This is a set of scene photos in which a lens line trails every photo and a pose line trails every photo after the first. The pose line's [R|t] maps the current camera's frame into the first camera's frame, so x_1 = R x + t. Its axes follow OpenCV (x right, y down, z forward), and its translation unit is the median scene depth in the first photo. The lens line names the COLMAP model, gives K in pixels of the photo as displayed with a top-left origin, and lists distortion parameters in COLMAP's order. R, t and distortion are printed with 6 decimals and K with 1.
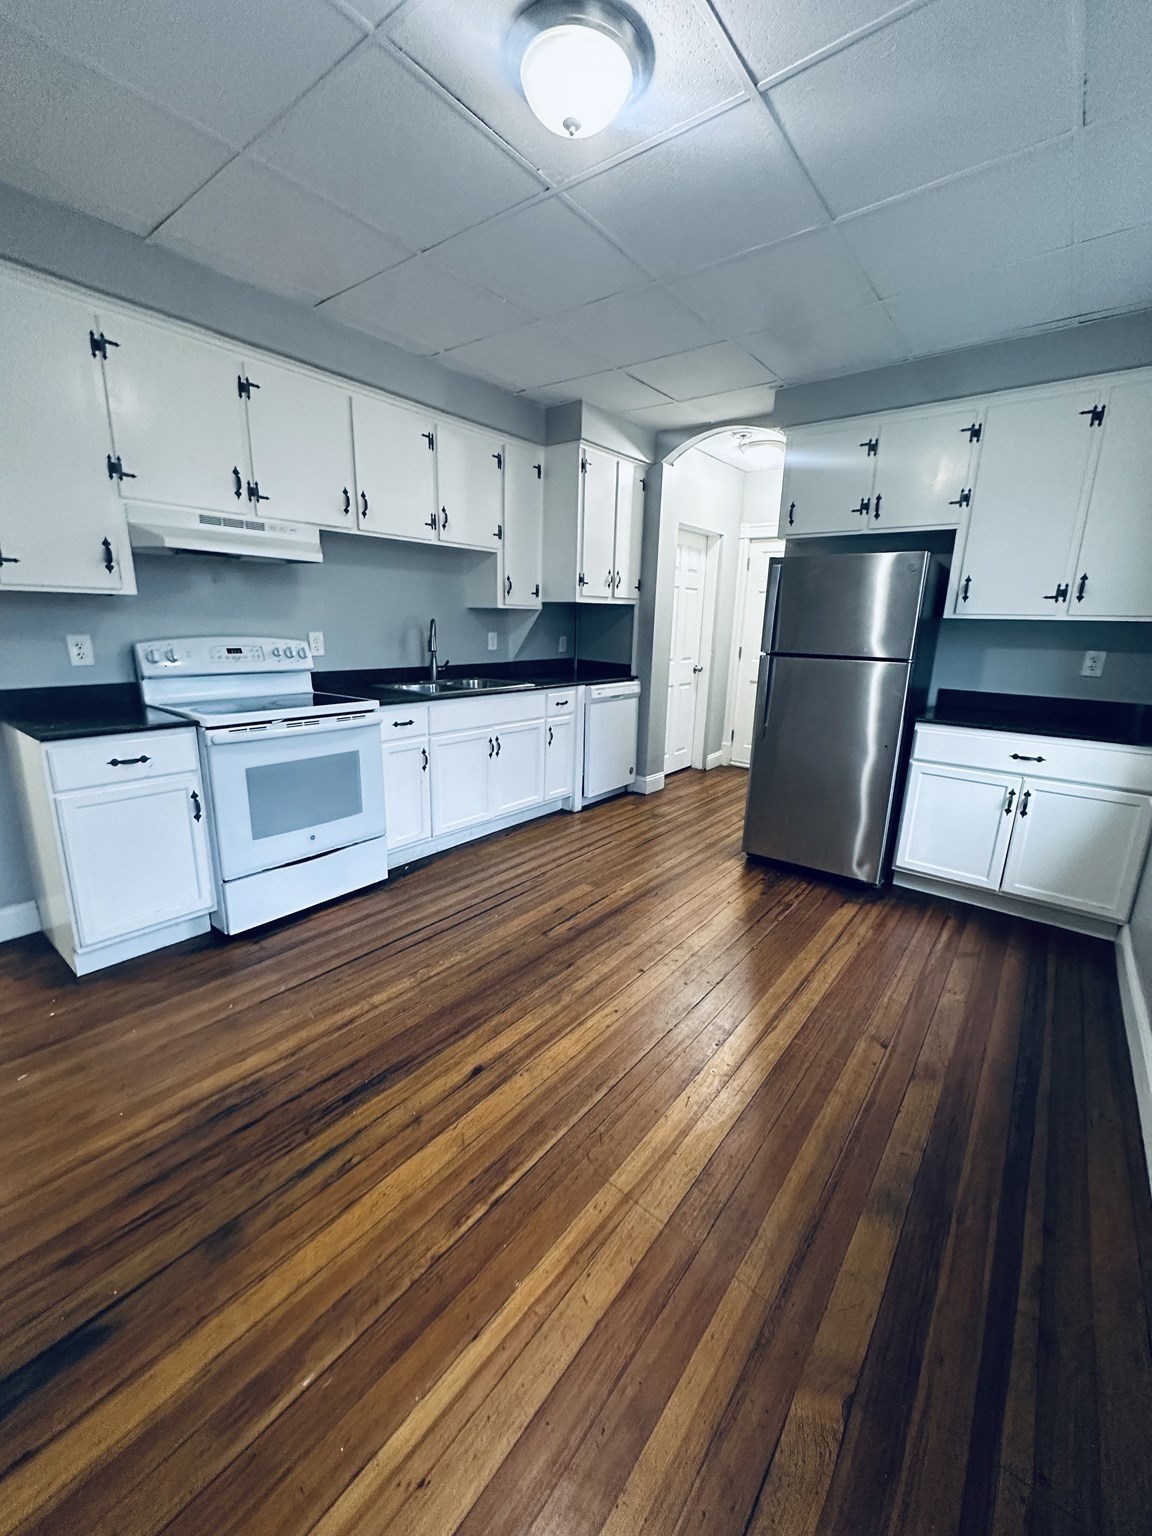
lens RADIAL K [[611.5, 0, 575.0], [0, 611.5, 765.1], [0, 0, 1]] dist [-0.000493, 0.000232]
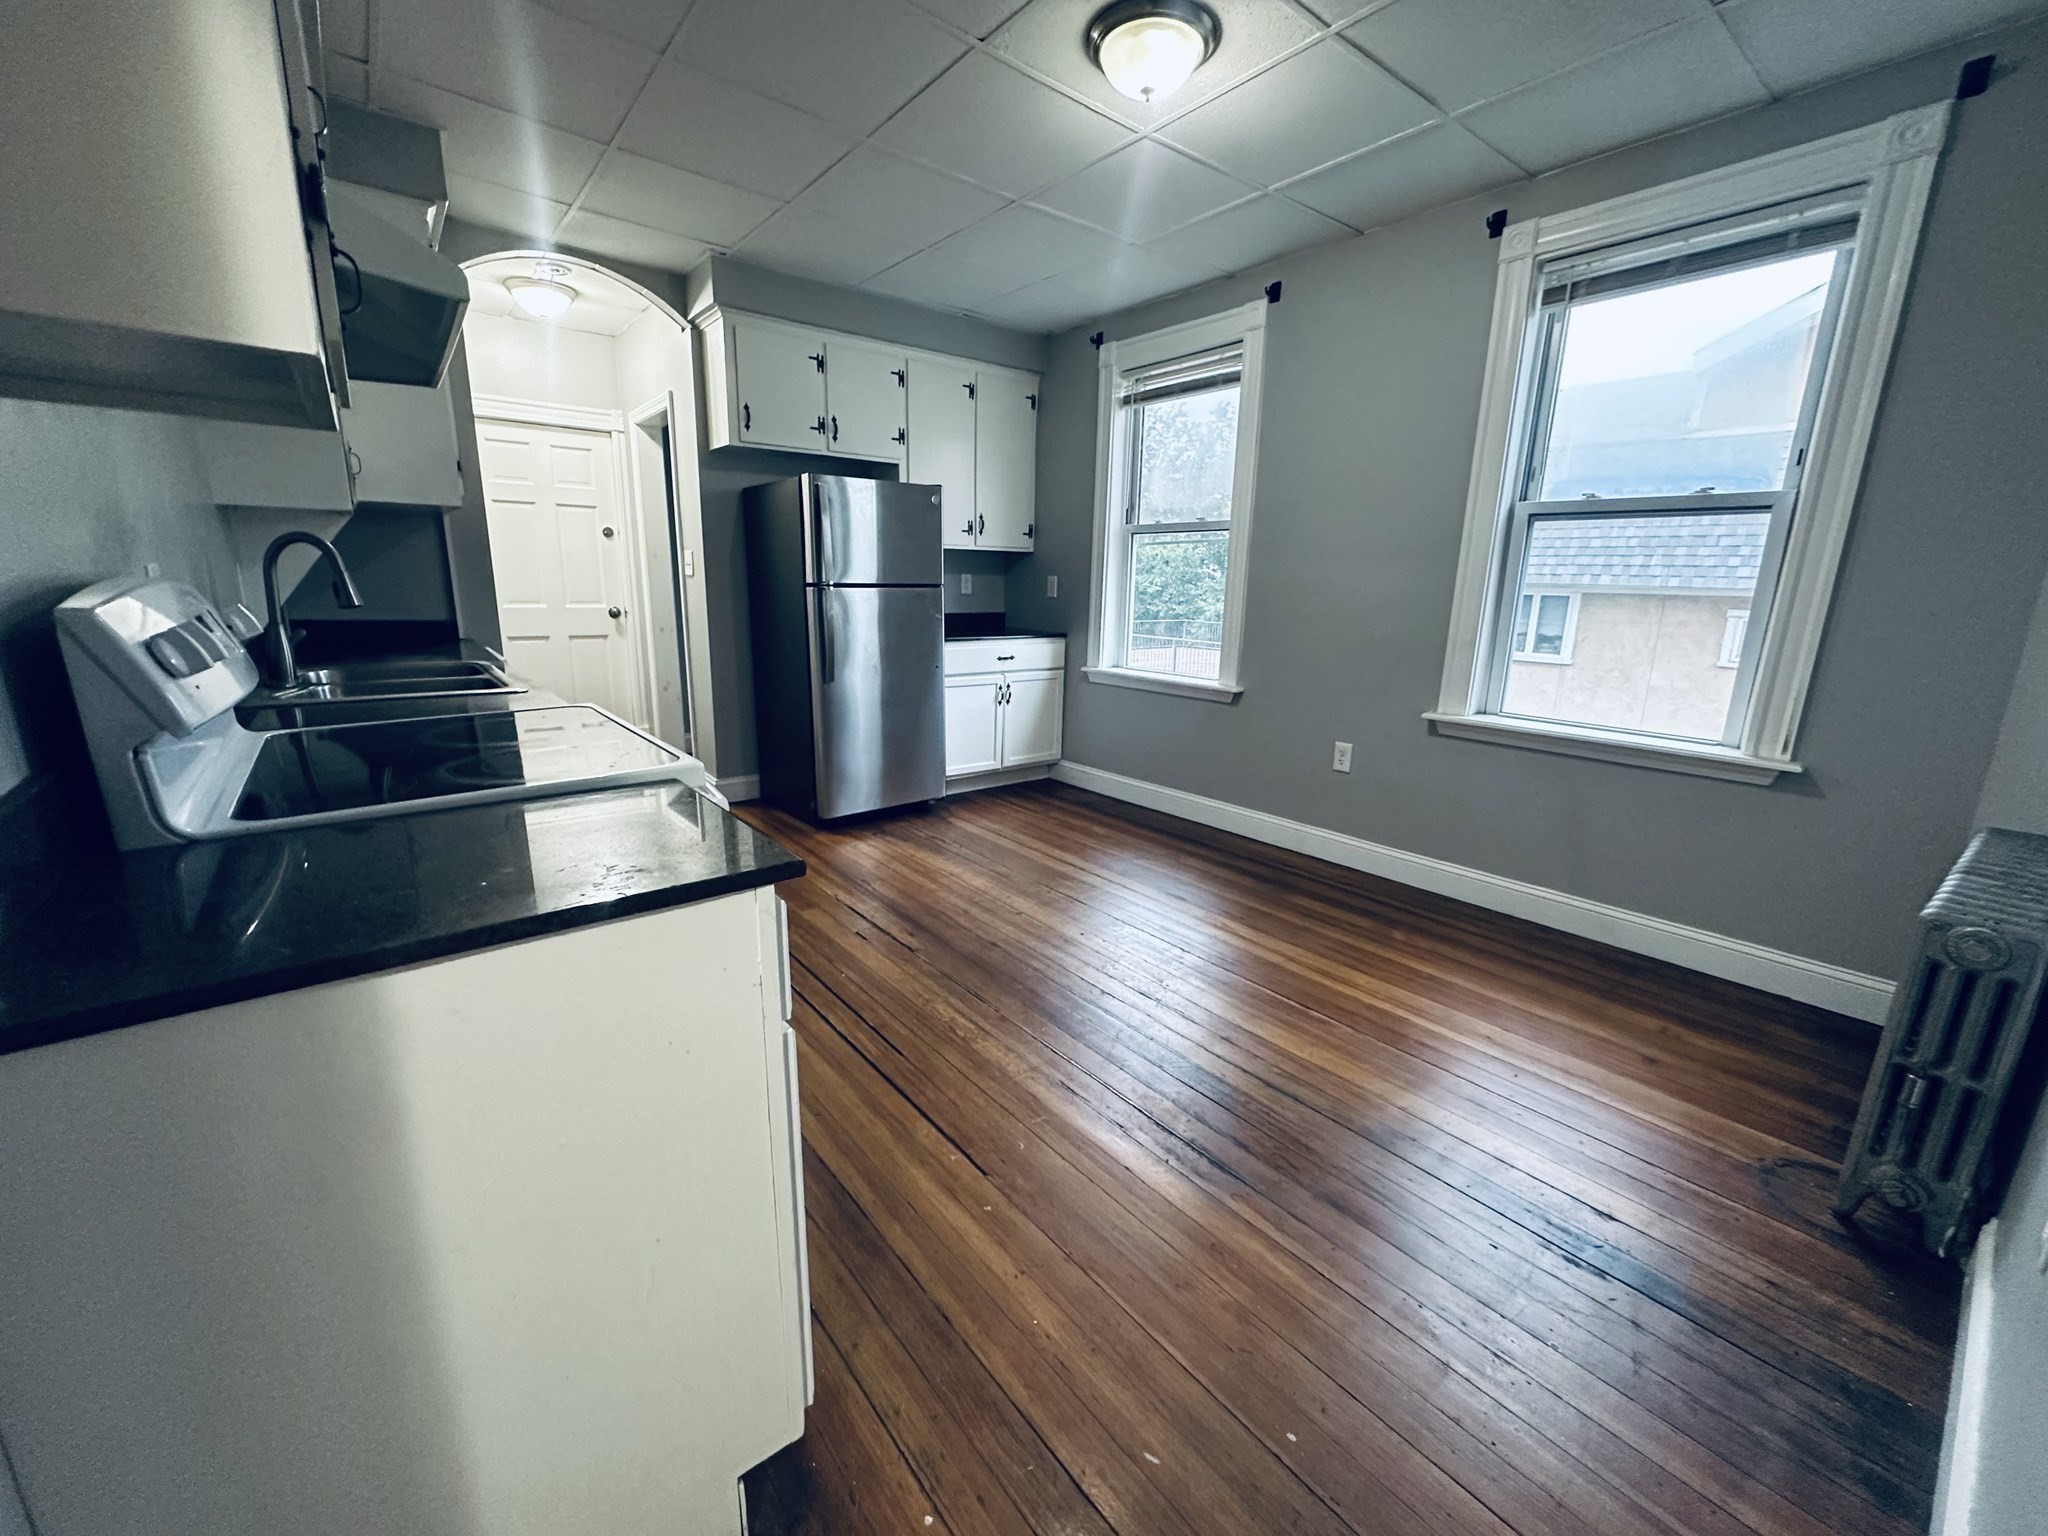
lens RADIAL K [[815.3, 0, 1020.2], [0, 815.3, 774.0], [0, 0, 1]] dist [-0.000493, 0.000232]
pose [[0.223834, -0.247653, 0.942638, -0.895422], [0.215252, 0.955856, 0.200013, -0.110502], [-0.950560, 0.158135, 0.267261, 0.532347]]
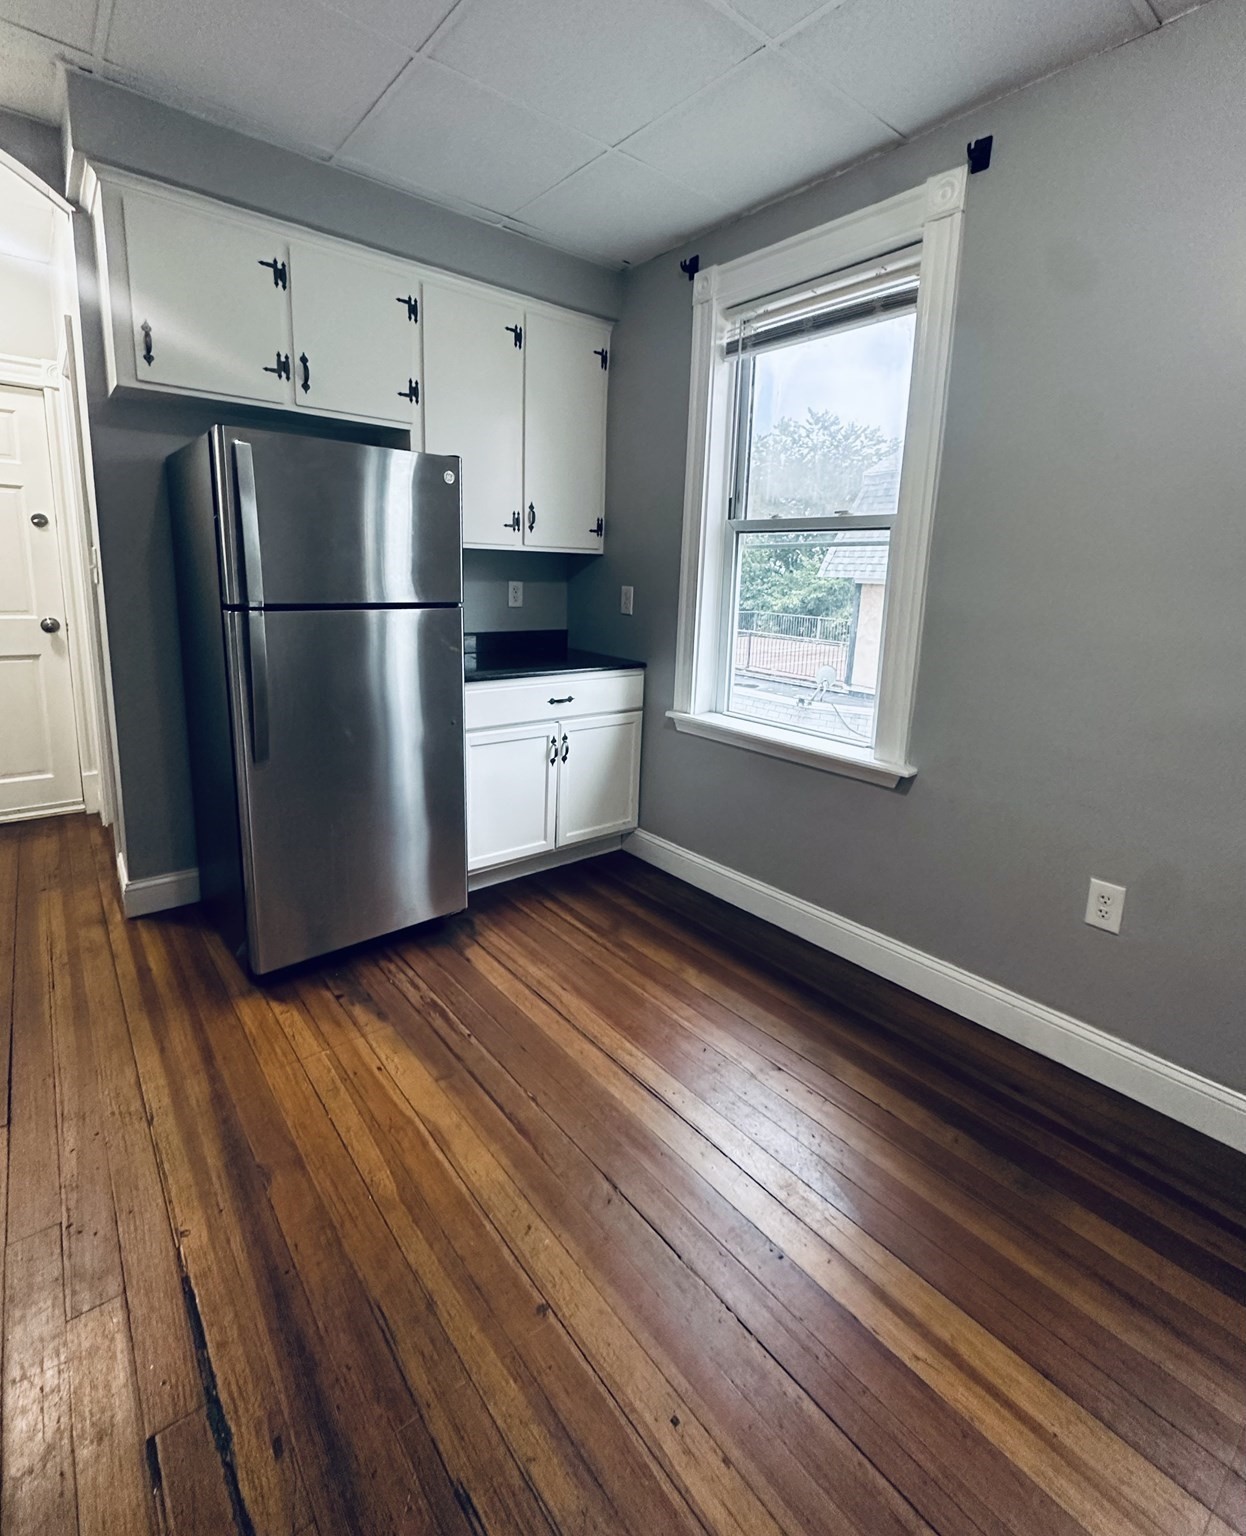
lens RADIAL K [[710.8, 0, 622.7], [0, 710.8, 697.2], [0, 0, 1]] dist [-0.004128, 0.000292]
pose [[0.203200, -0.192022, 0.960124, -0.259781], [0.202467, 0.967628, 0.150673, -0.152826], [-0.957975, 0.163777, 0.235501, 0.634345]]
